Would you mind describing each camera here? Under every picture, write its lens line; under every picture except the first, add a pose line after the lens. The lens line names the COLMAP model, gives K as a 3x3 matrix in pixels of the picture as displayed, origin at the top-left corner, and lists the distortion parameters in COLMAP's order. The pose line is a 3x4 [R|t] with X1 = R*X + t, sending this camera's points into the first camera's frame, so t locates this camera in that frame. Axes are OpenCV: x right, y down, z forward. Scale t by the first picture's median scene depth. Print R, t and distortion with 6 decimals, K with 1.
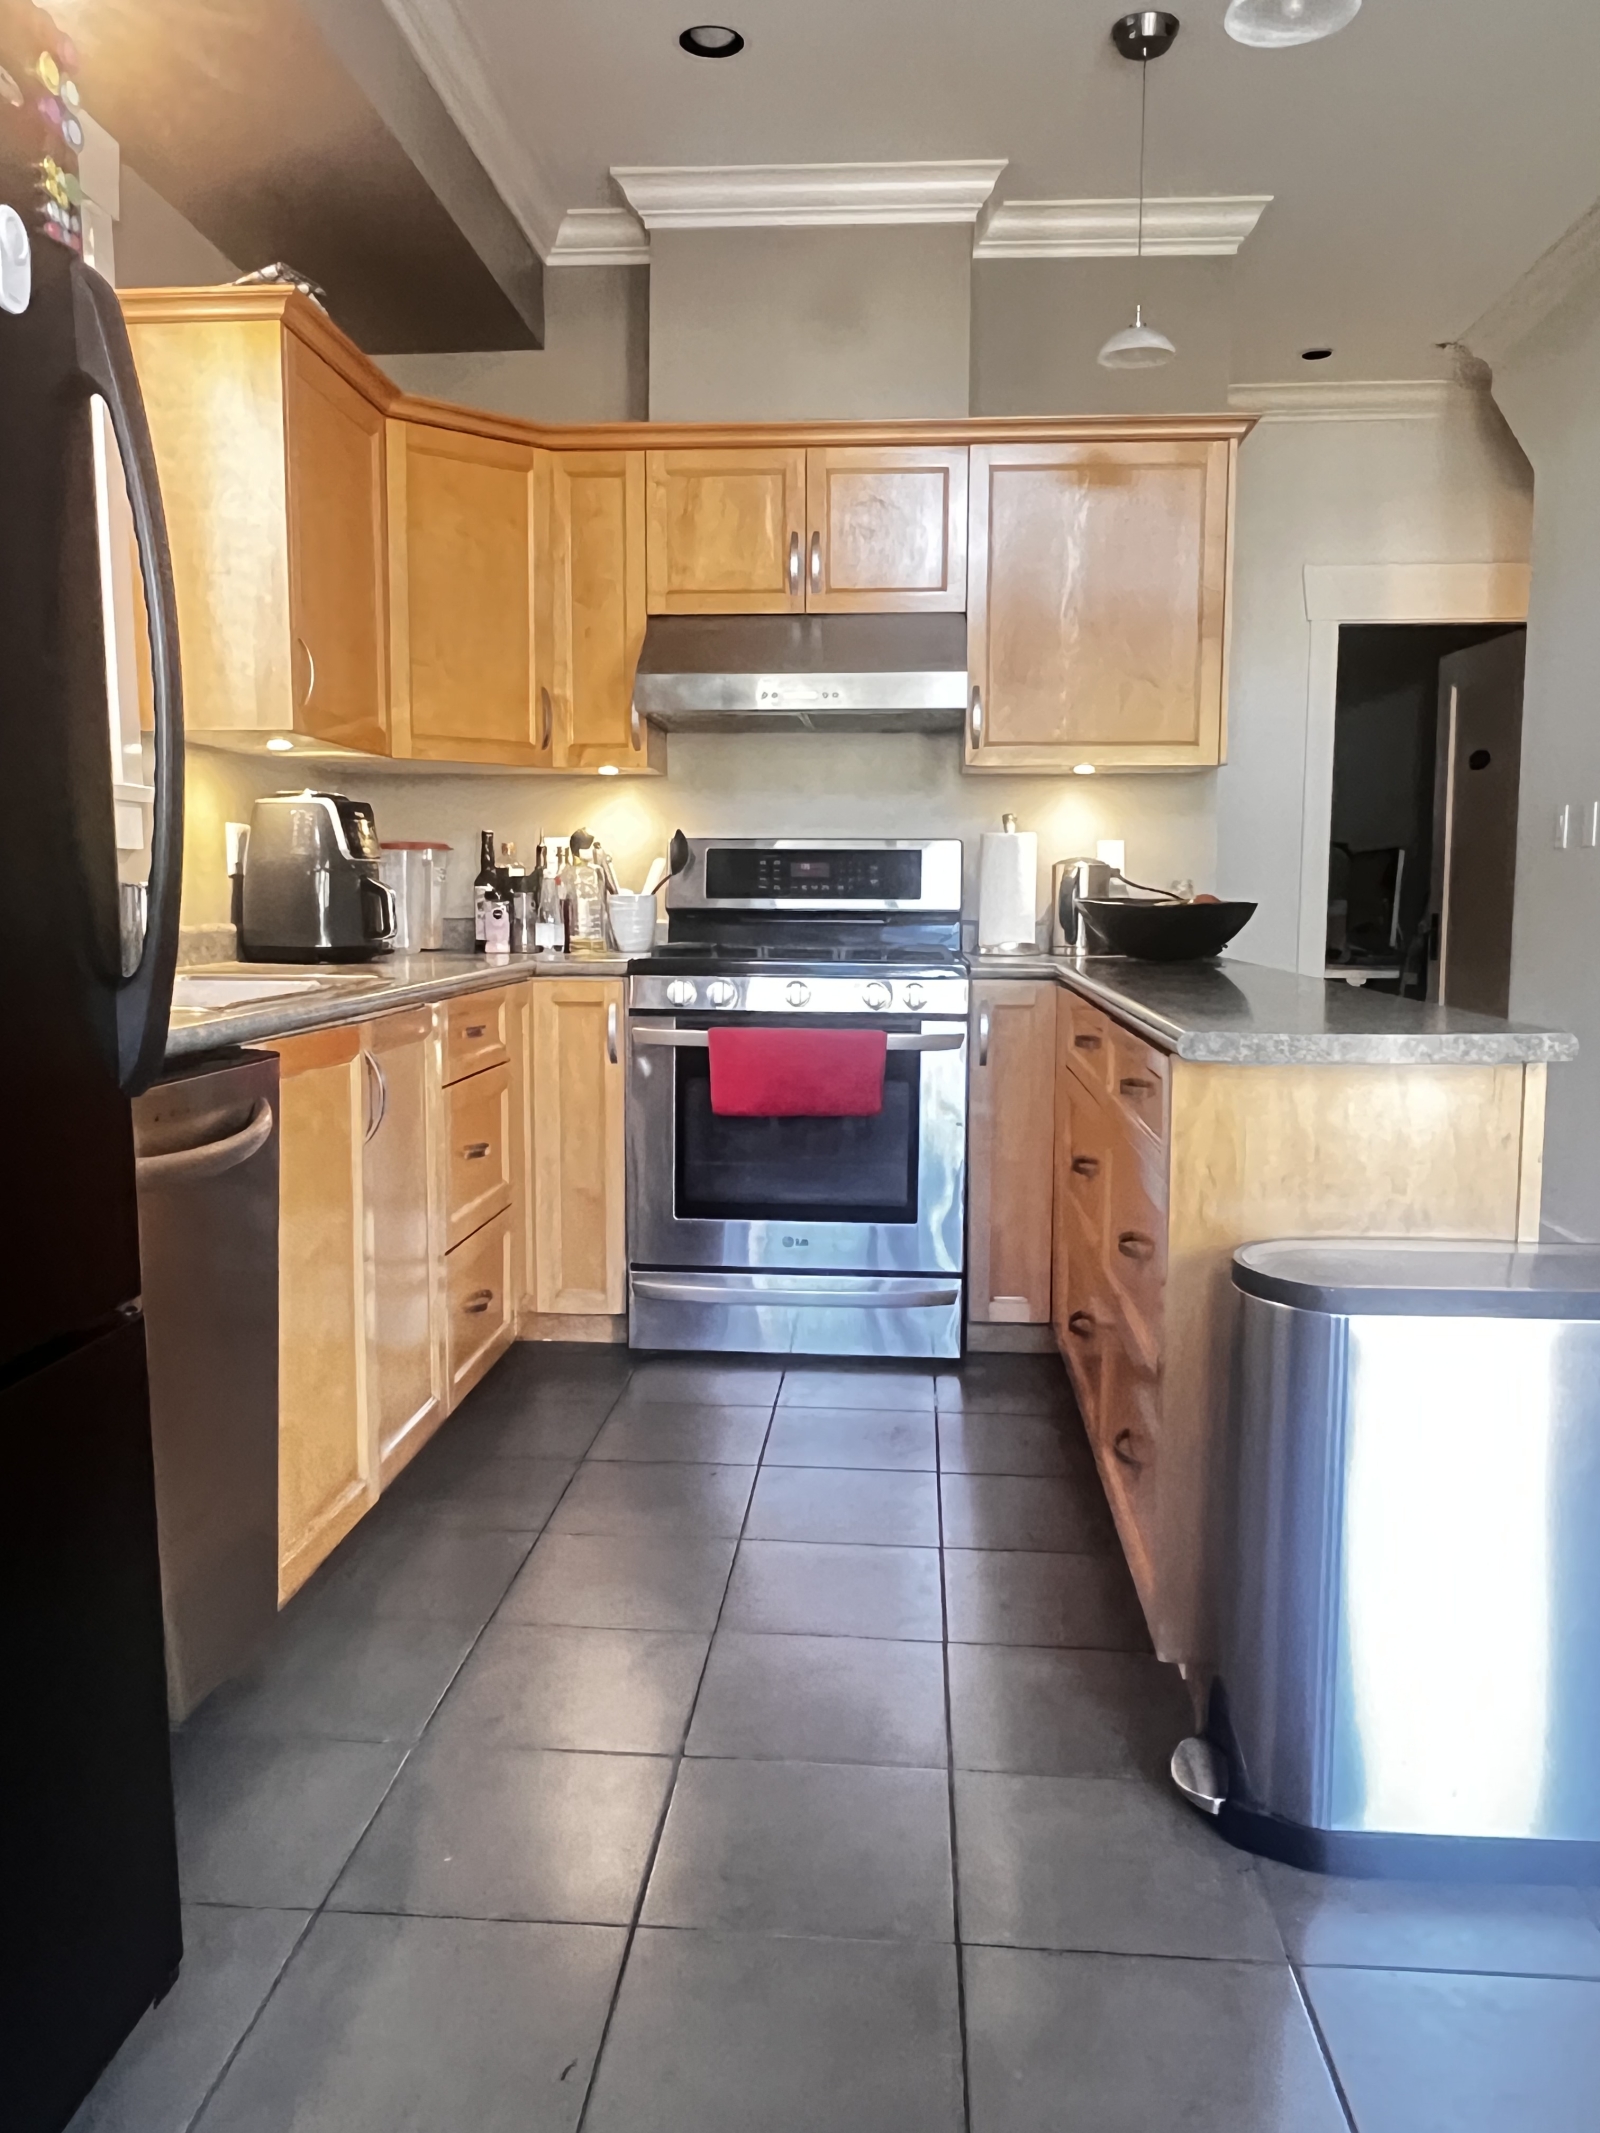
lens RADIAL K [[1652.4, 0, 800.0], [0, 1652.4, 1066.5], [0, 0, 1]] dist [-0.007575, 0.001293]
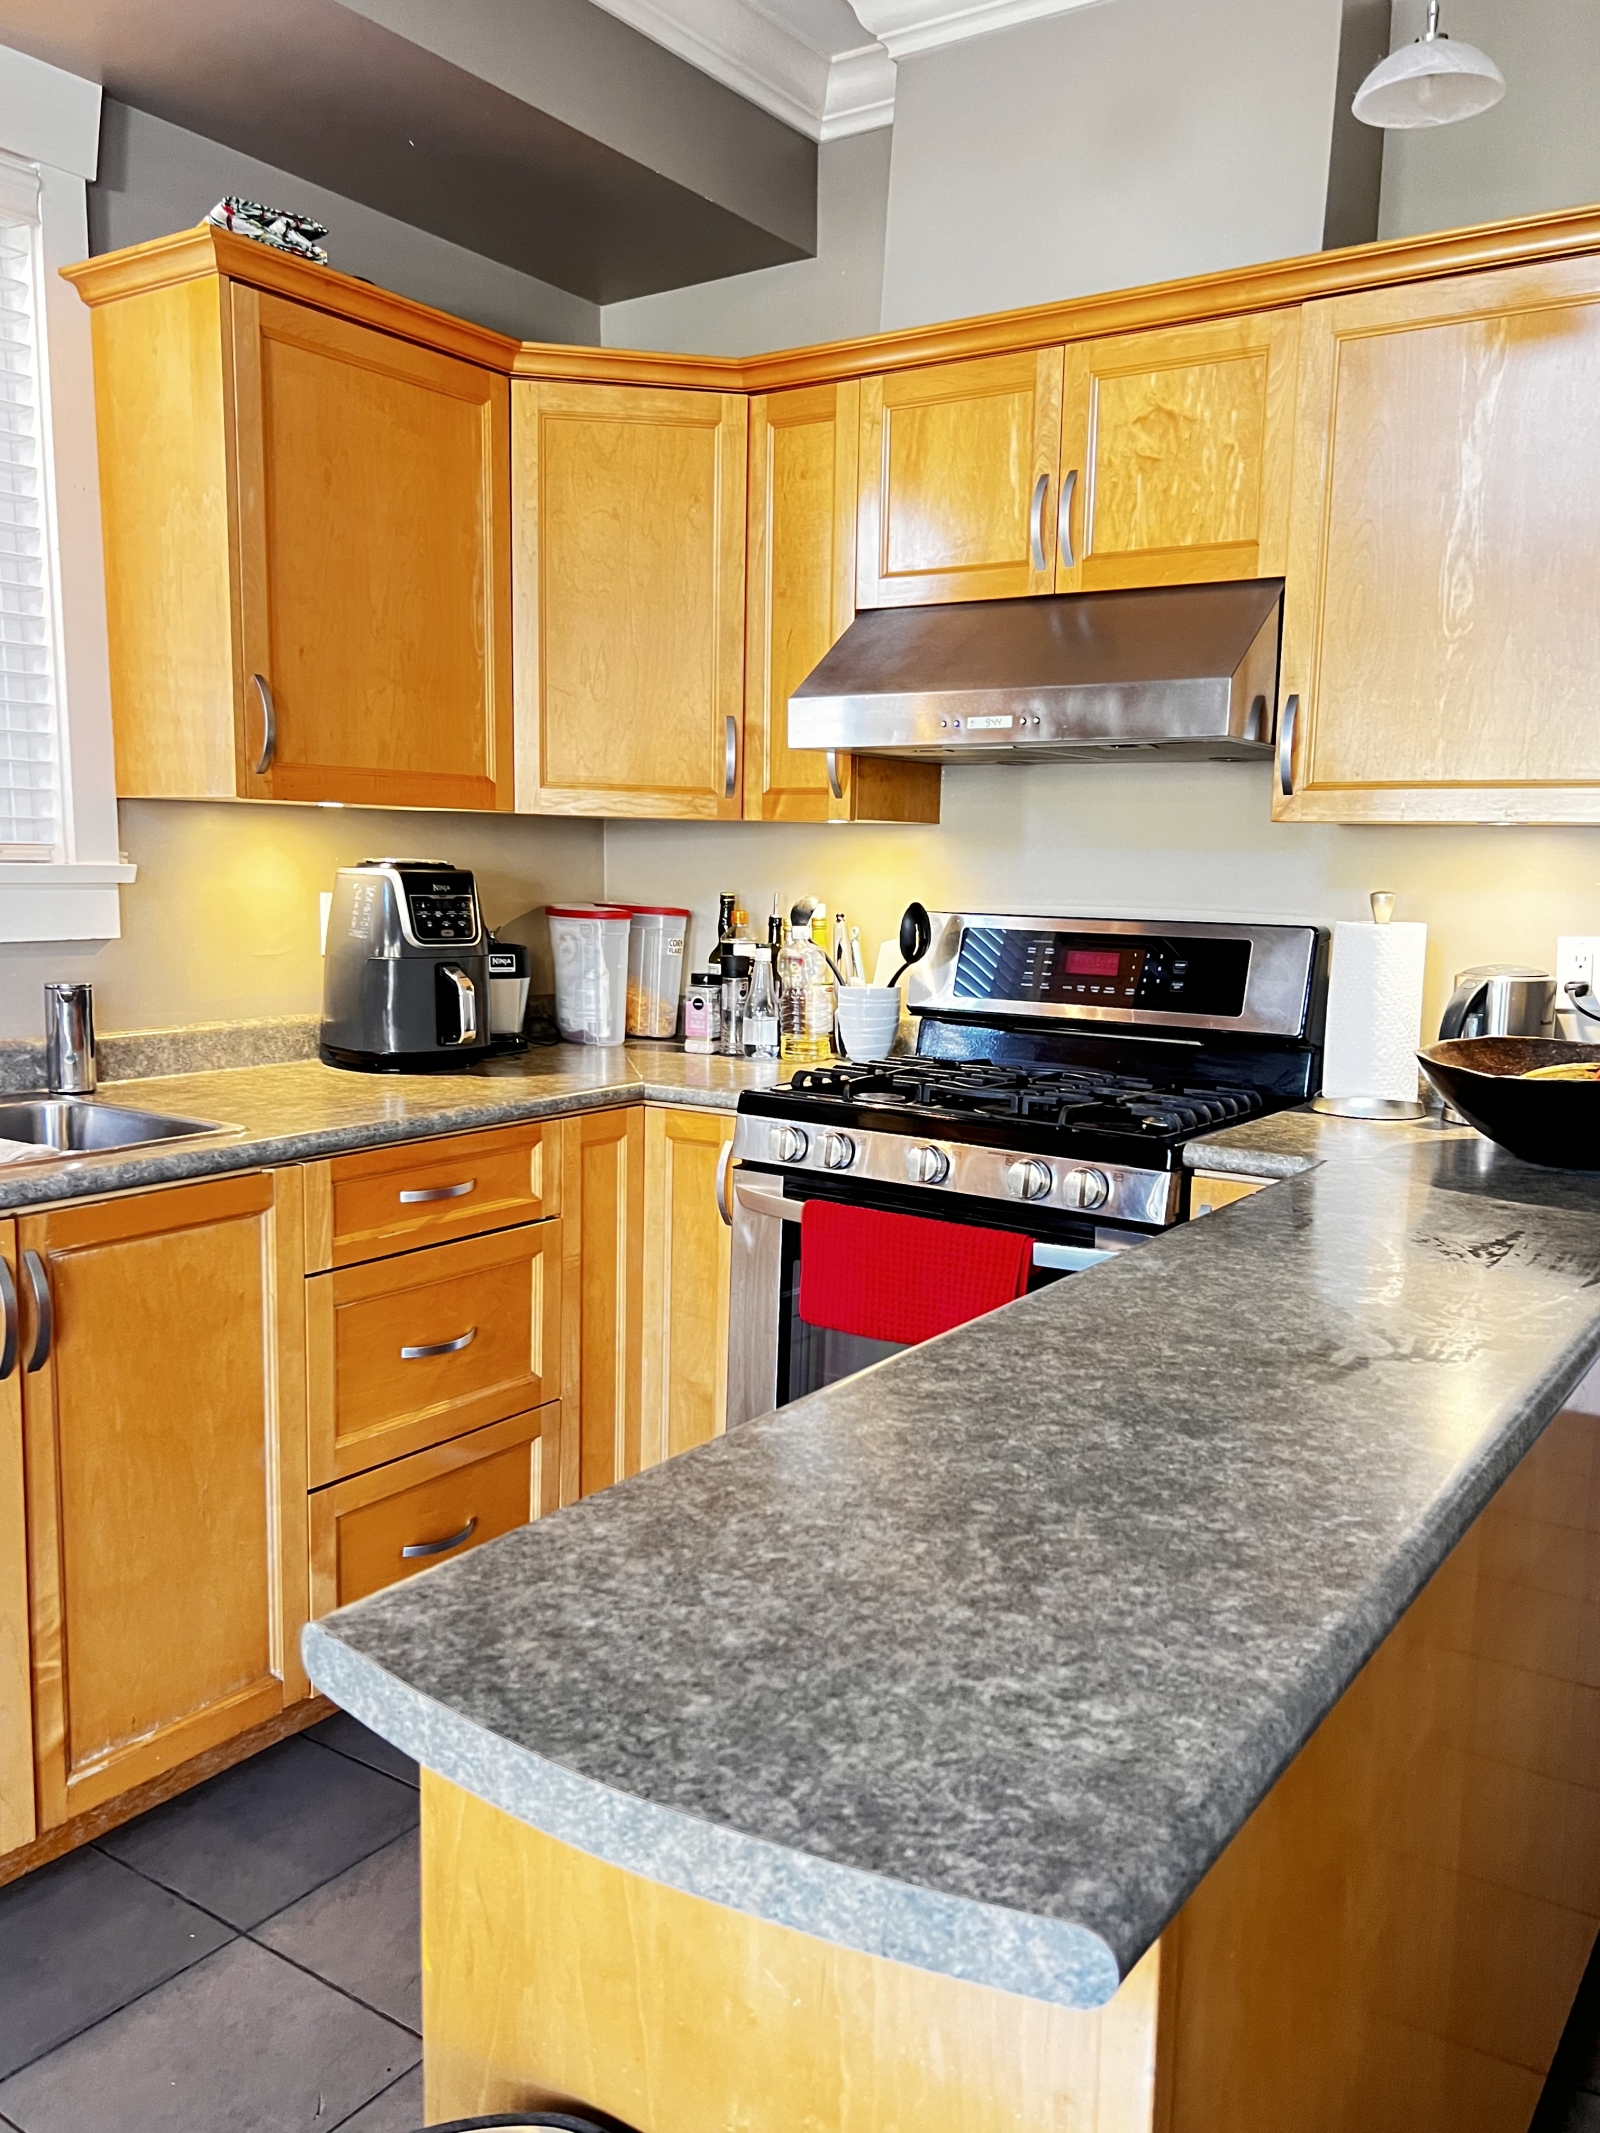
lens RADIAL K [[1706.0, 0, 800.0], [0, 1706.0, 1066.5], [0, 0, 1]] dist [0.083282, -0.092682]
pose [[0.858592, 0.077667, -0.506743, 0.288002], [-0.071068, 0.996946, 0.032387, -0.096949], [0.507710, 0.008206, 0.861489, 0.340443]]
